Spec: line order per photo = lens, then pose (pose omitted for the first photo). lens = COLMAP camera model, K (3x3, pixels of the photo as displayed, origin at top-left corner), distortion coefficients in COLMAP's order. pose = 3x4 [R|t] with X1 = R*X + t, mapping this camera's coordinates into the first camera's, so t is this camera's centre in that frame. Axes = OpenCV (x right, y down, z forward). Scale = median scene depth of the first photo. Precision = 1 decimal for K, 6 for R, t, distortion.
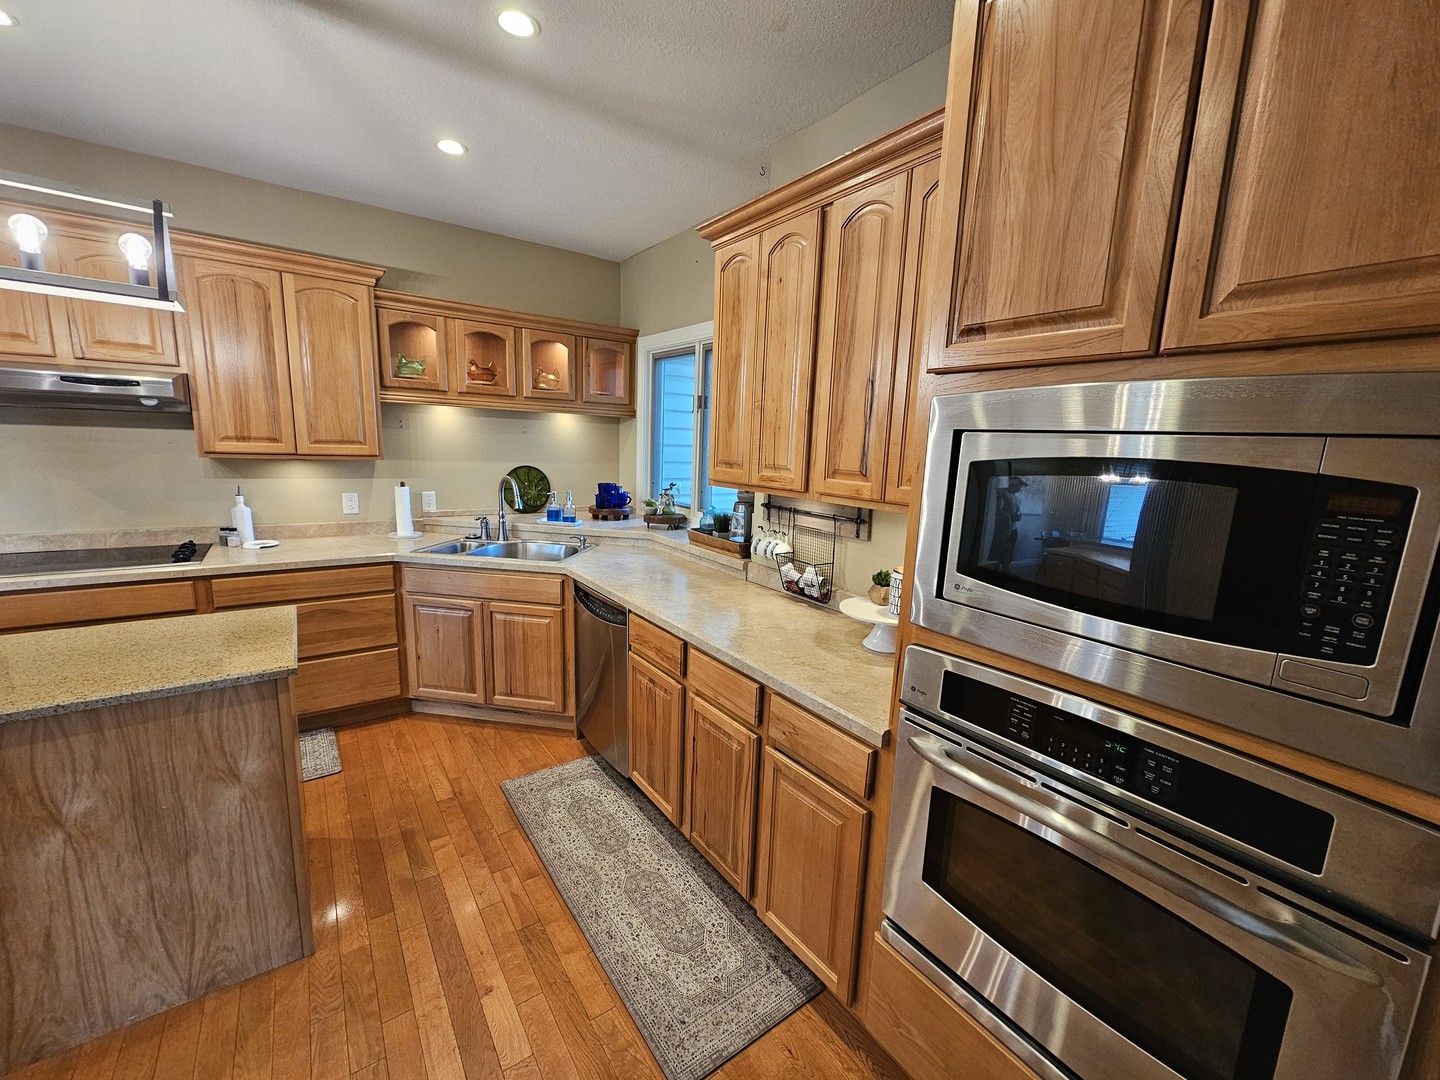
lens RADIAL K [[588.0, 0, 726.9], [0, 588.0, 546.7], [0, 0, 1]] dist [-0.001366, -0.000058]
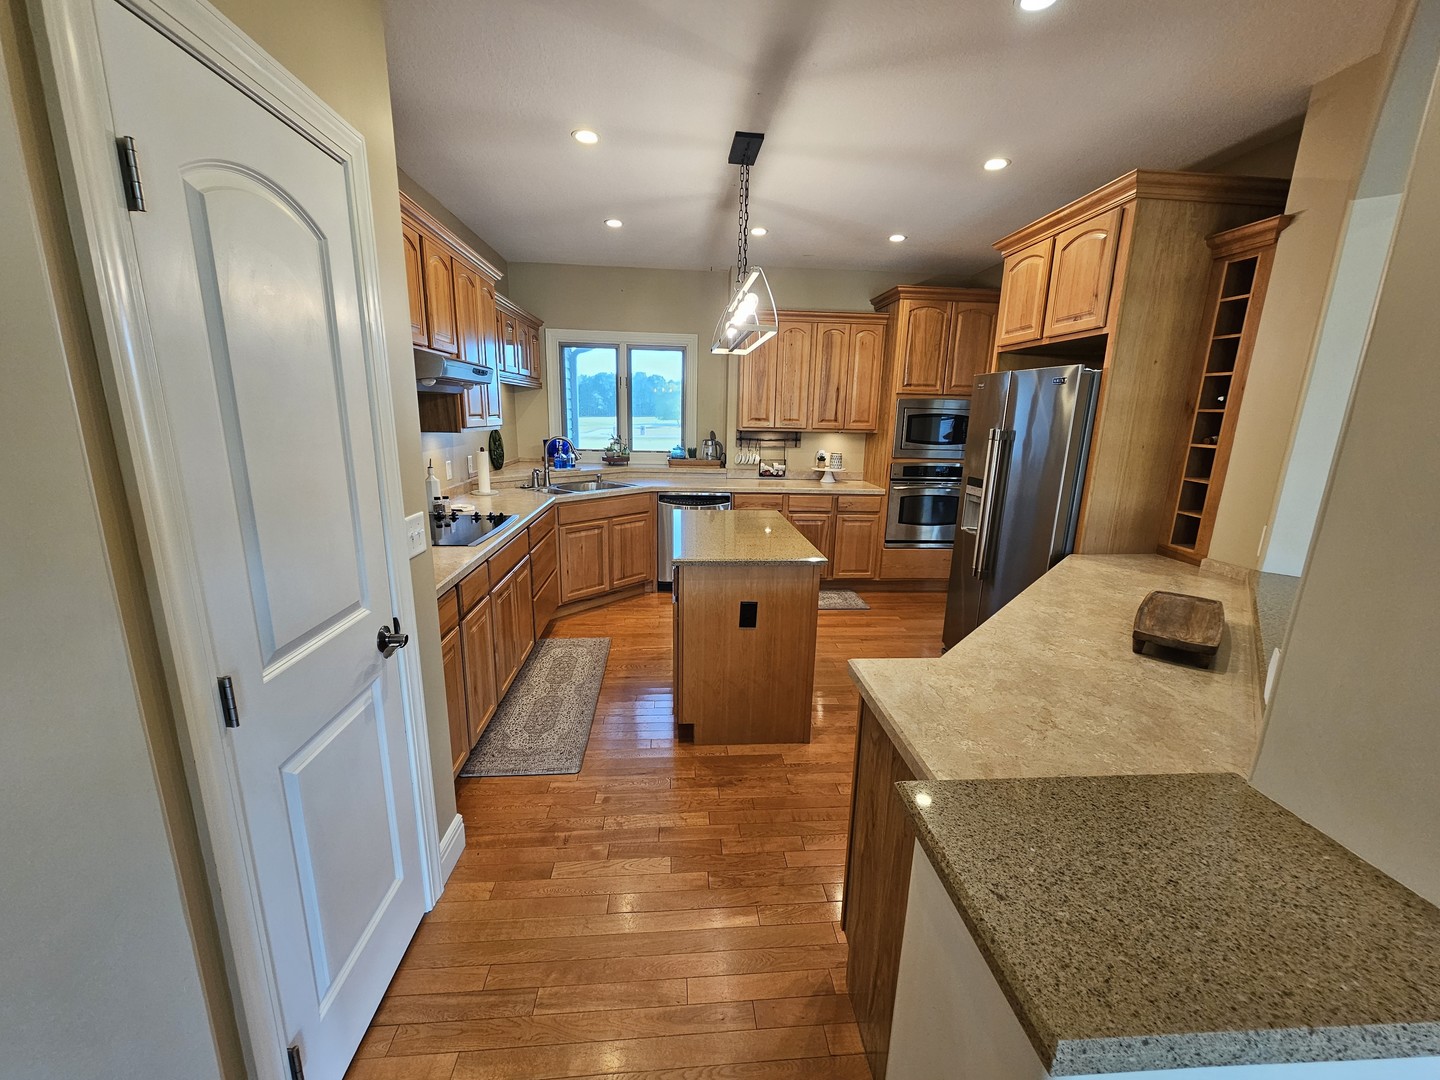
lens RADIAL K [[588.0, 0, 726.9], [0, 588.0, 546.7], [0, 0, 1]] dist [-0.001366, -0.000058]
pose [[0.511634, -0.220368, 0.830463, -1.892533], [0.147646, 0.974722, 0.167685, -0.057792], [-0.846422, 0.036821, 0.531237, -0.060886]]
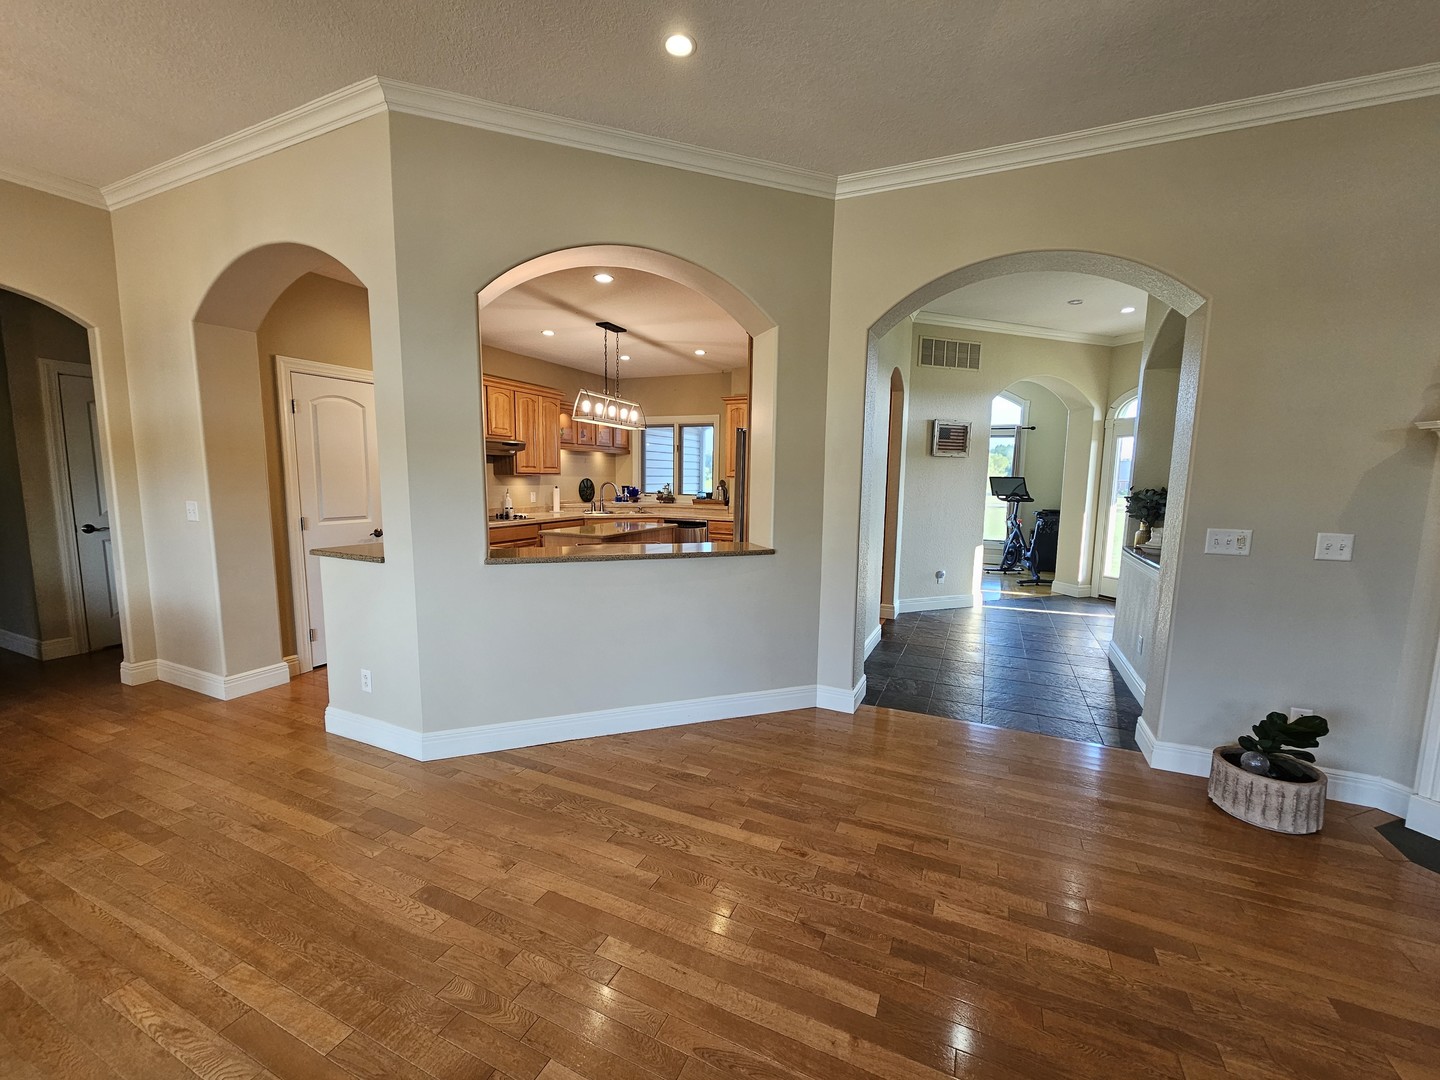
lens RADIAL K [[588.0, 0, 726.9], [0, 588.0, 546.7], [0, 0, 1]] dist [-0.001366, -0.000058]
pose [[0.866439, -0.086290, 0.491770, -1.536301], [0.106021, 0.994287, -0.012330, 0.281096], [-0.487897, 0.062821, 0.870638, -1.603580]]
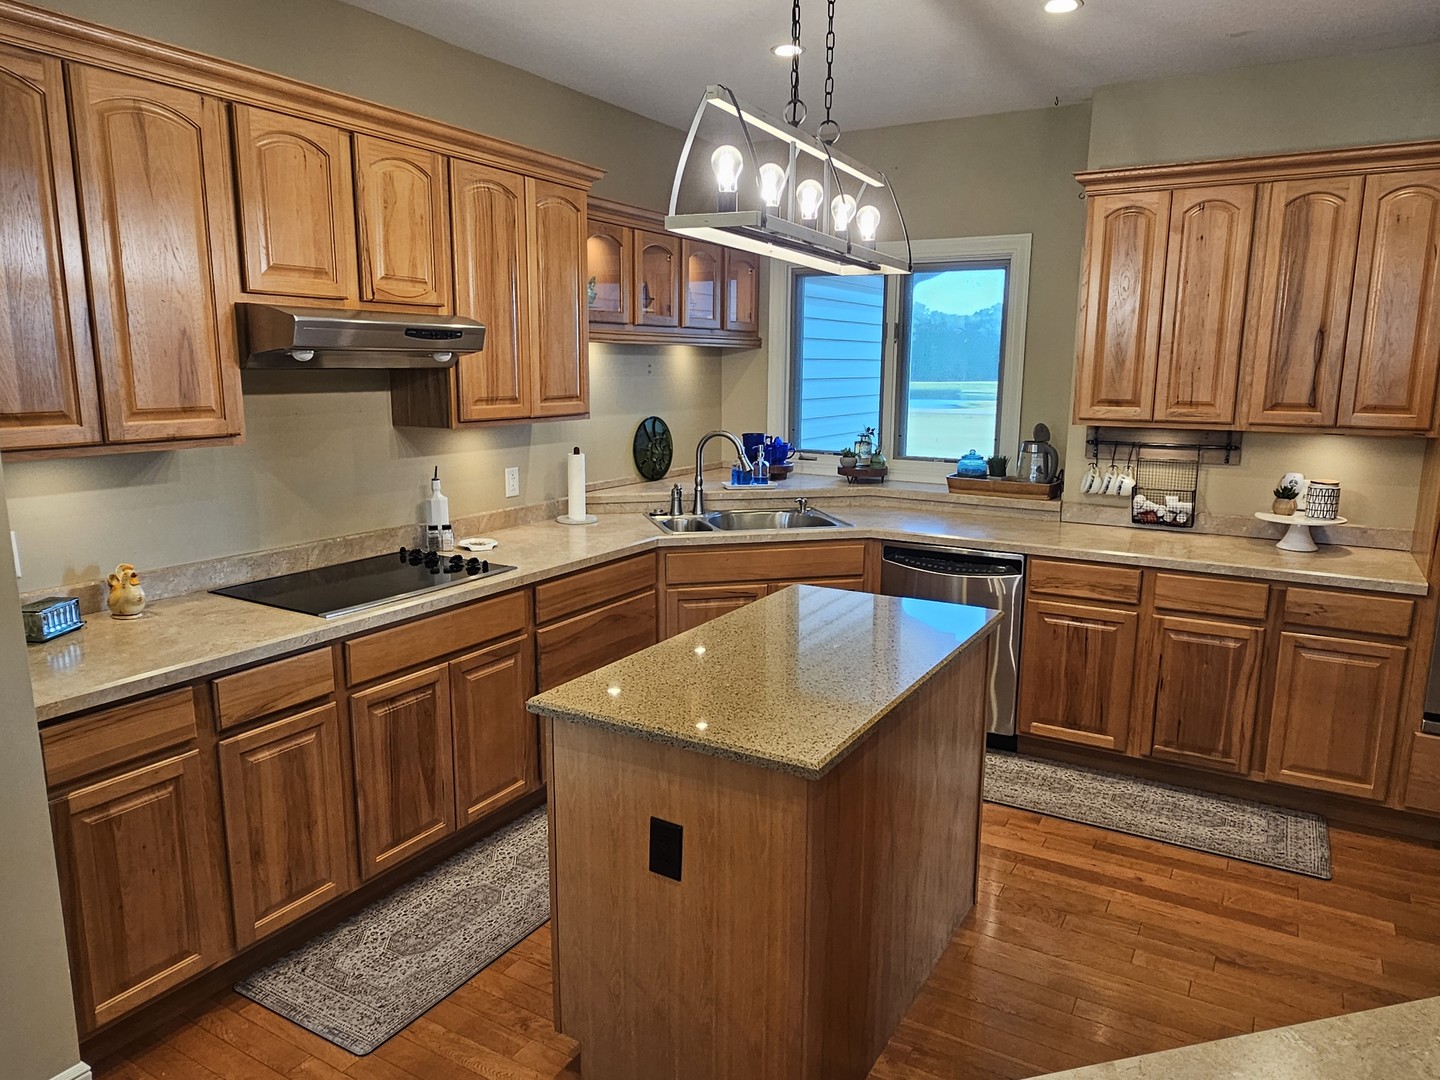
lens RADIAL K [[962.1, 0, 728.5], [0, 962.1, 543.5], [0, 0, 1]] dist [-0.007874, -0.001979]
pose [[0.913790, -0.106852, 0.391882, -1.230912], [0.099600, 0.994269, 0.038854, -0.025836], [-0.393788, 0.003527, 0.919195, -0.269720]]
